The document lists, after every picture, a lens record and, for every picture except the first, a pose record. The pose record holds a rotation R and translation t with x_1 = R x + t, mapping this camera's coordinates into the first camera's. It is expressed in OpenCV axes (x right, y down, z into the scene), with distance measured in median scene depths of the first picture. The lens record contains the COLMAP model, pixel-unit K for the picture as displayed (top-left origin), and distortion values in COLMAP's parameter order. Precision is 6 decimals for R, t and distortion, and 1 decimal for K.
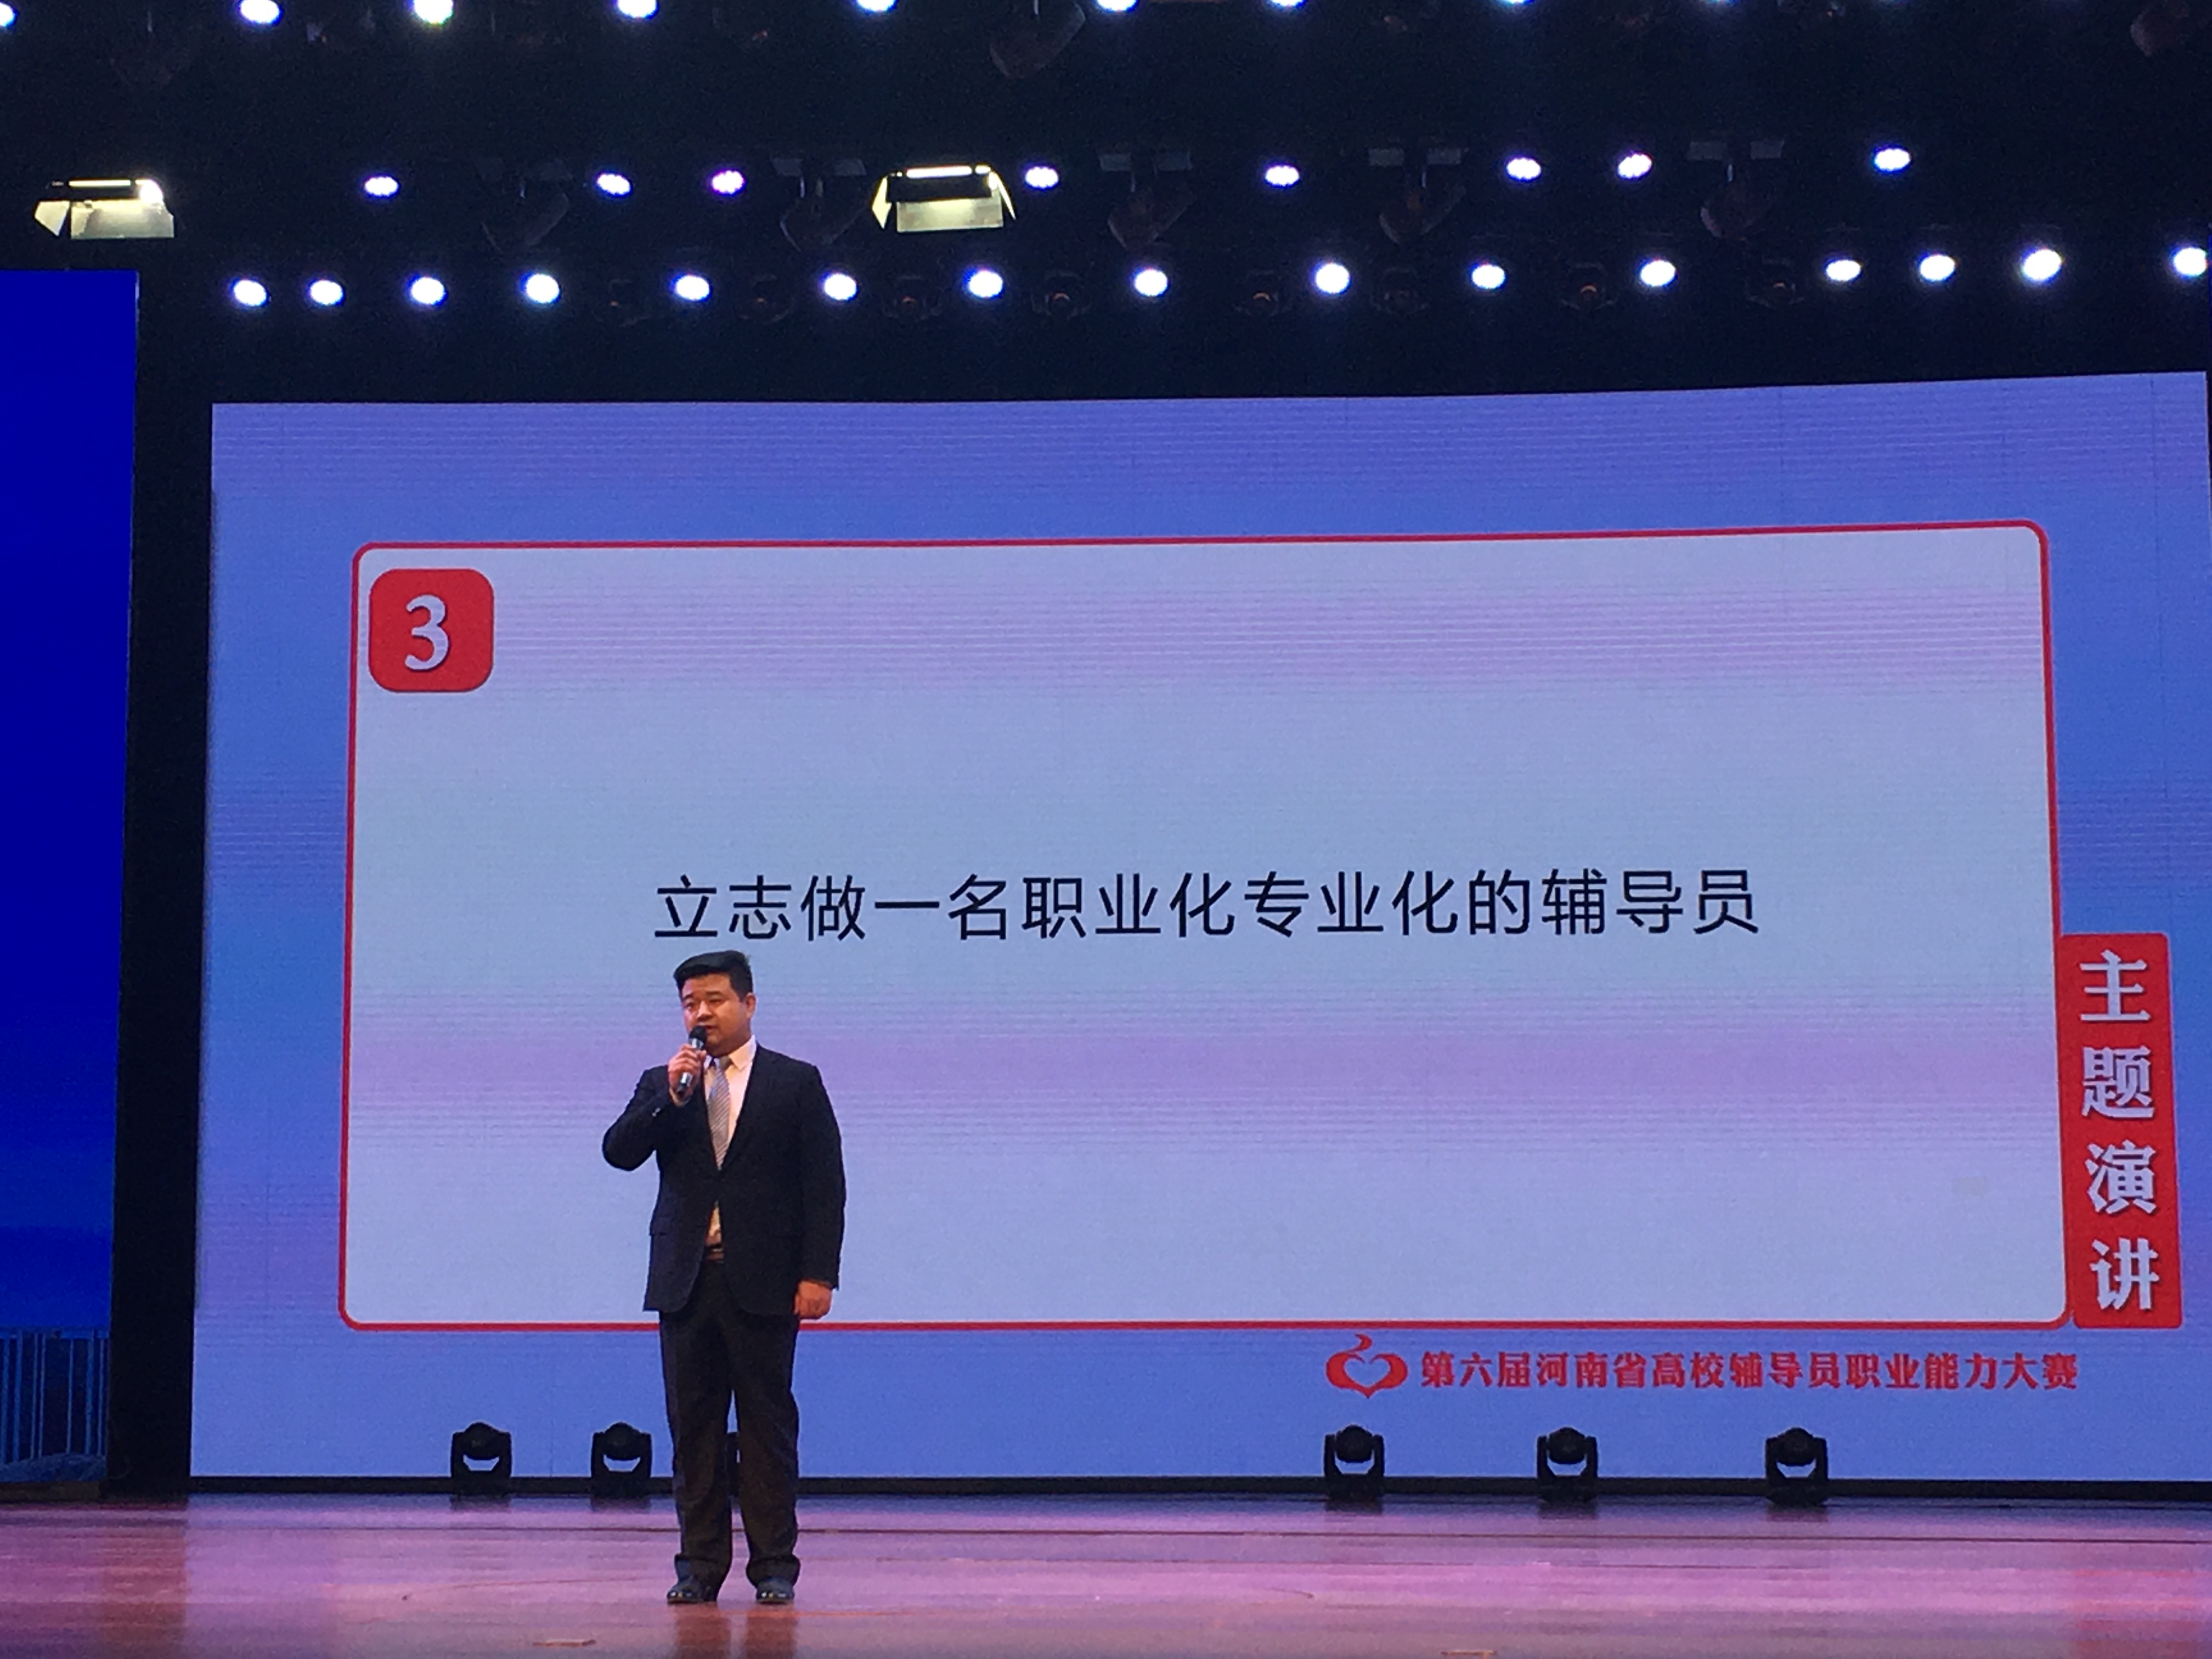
lens RADIAL K [[4389.0, 0, 1105.9], [0, 4389.0, 718.1], [0, 0, 1]] dist [0.080456, 0.347108]
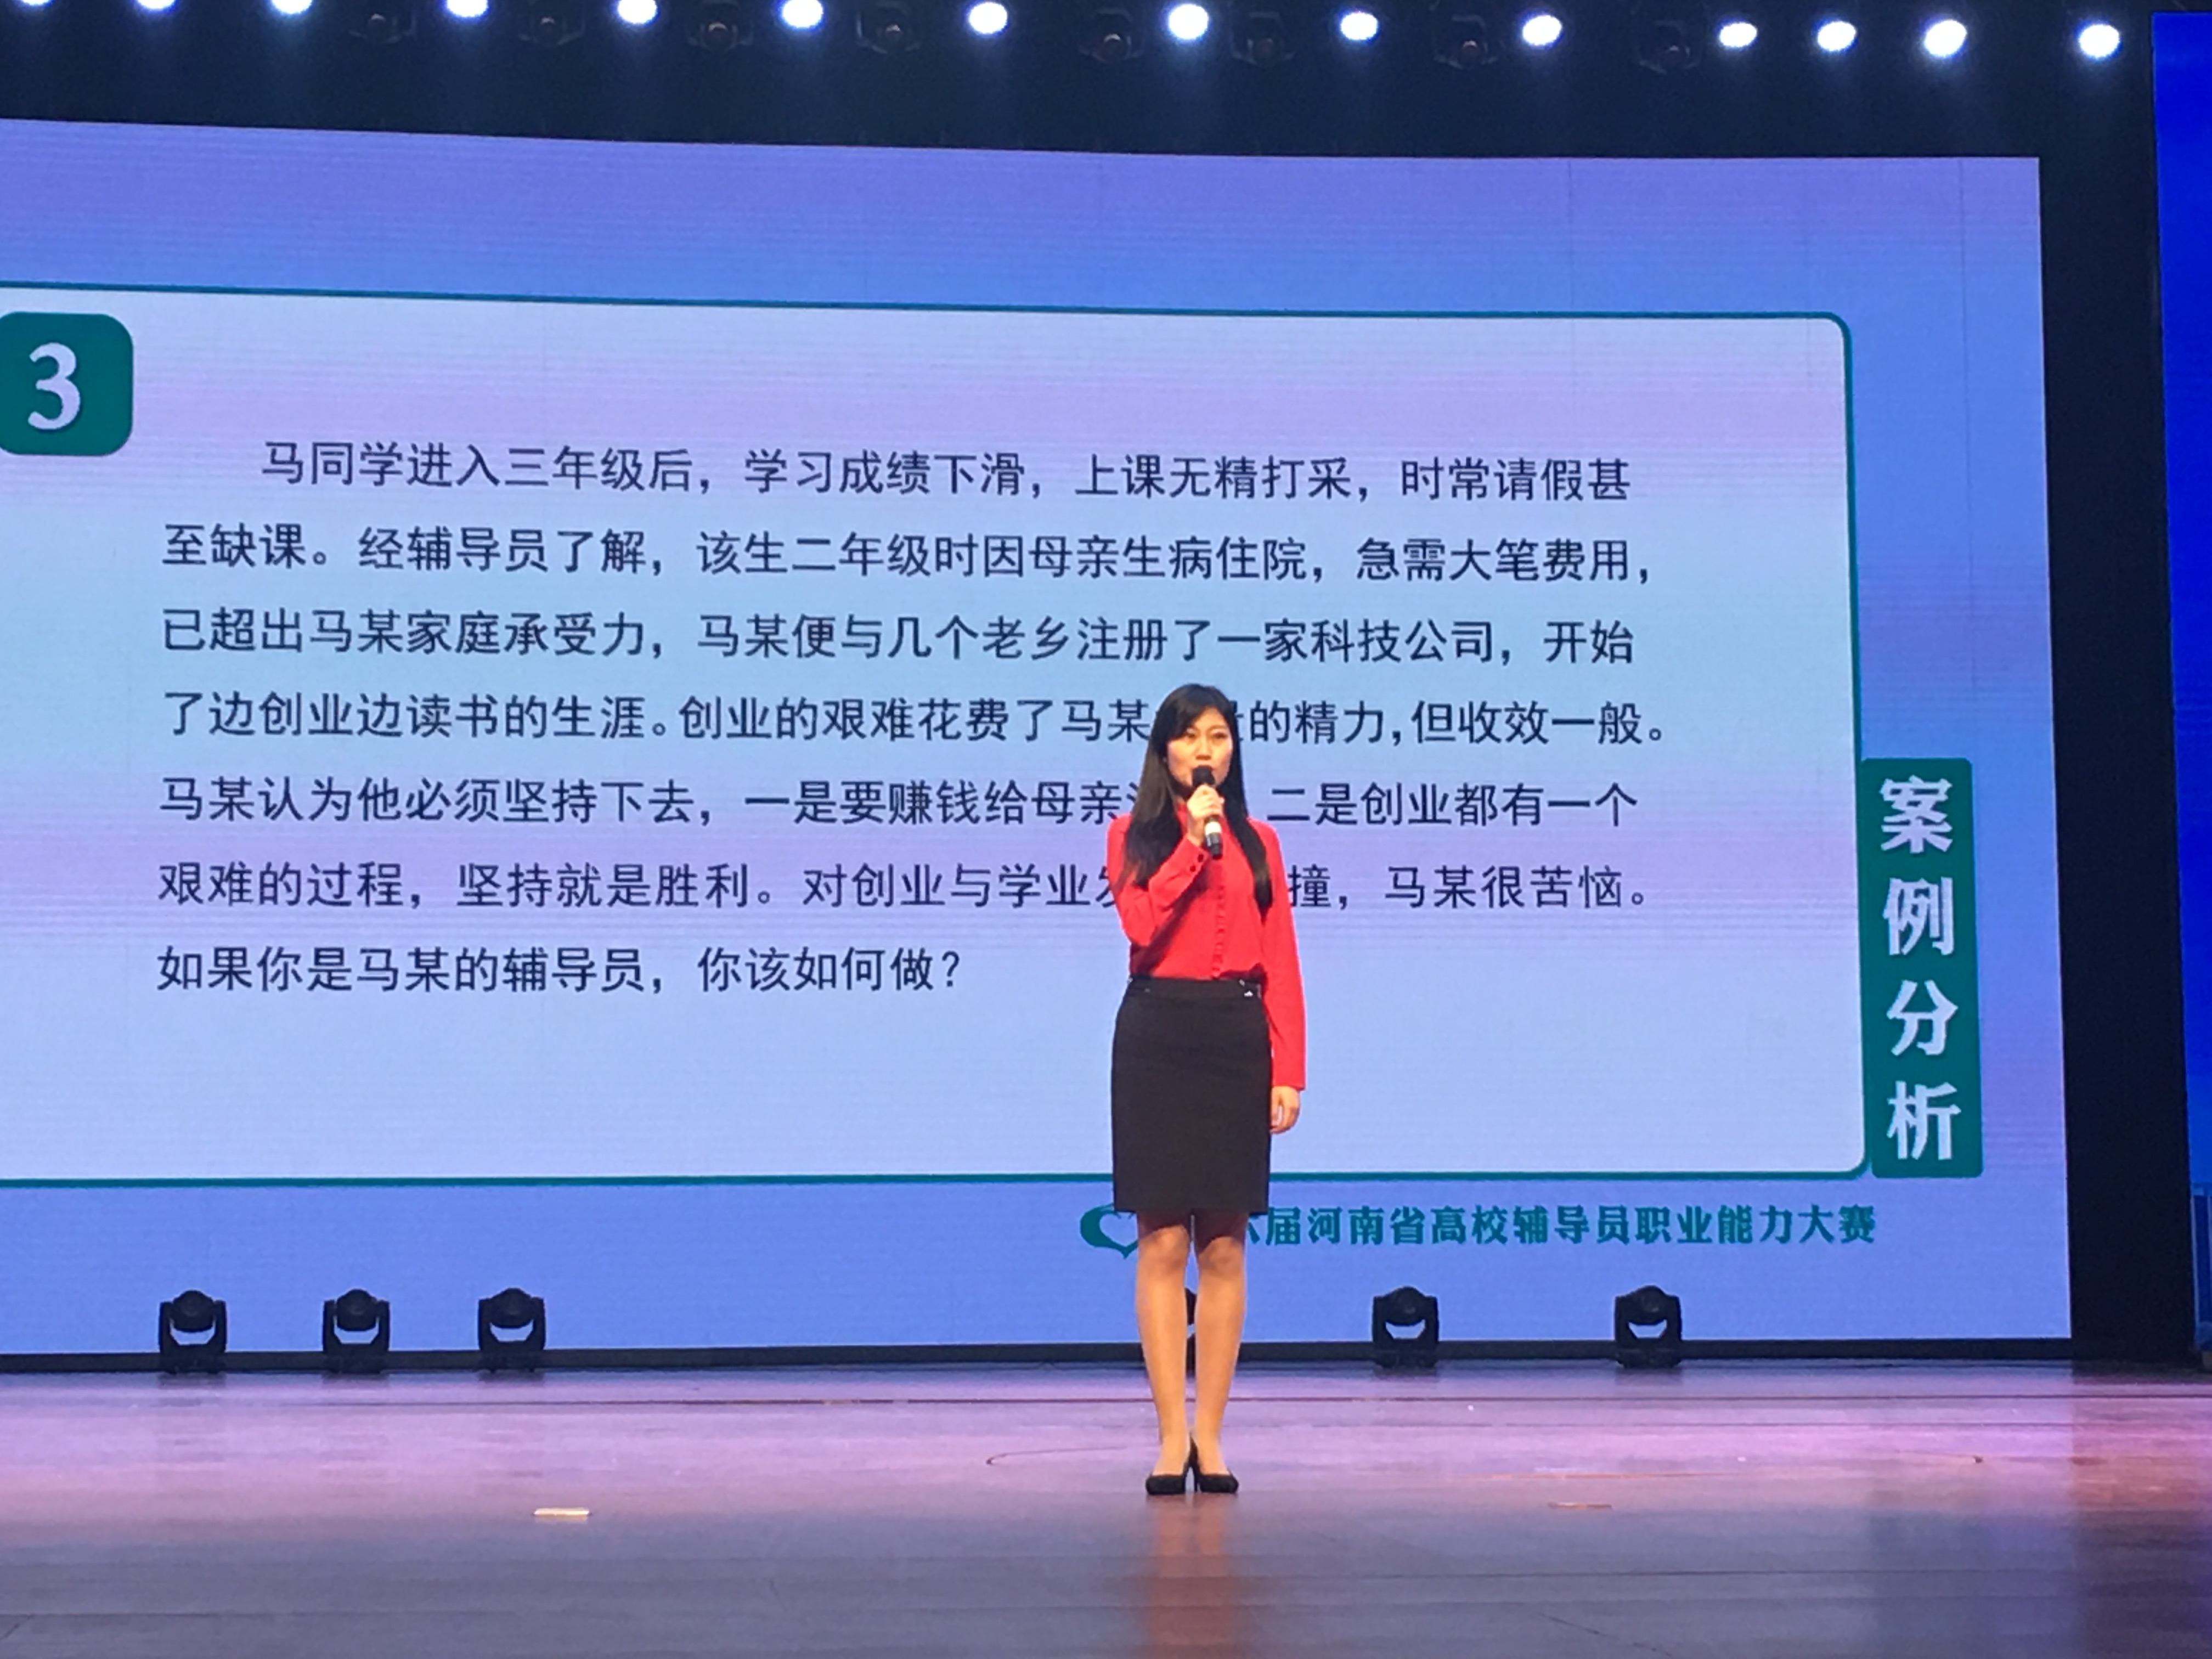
lens RADIAL K [[4876.6, 0, 1106.0], [0, 4876.6, 829.5], [0, 0, 1]] dist [0.208513, -1.151070]
pose [[0.983283, 0.011099, 0.181745, -0.132012], [-0.022993, 0.997719, 0.063469, 0.001265], [-0.180626, -0.066587, 0.981295, 0.009131]]
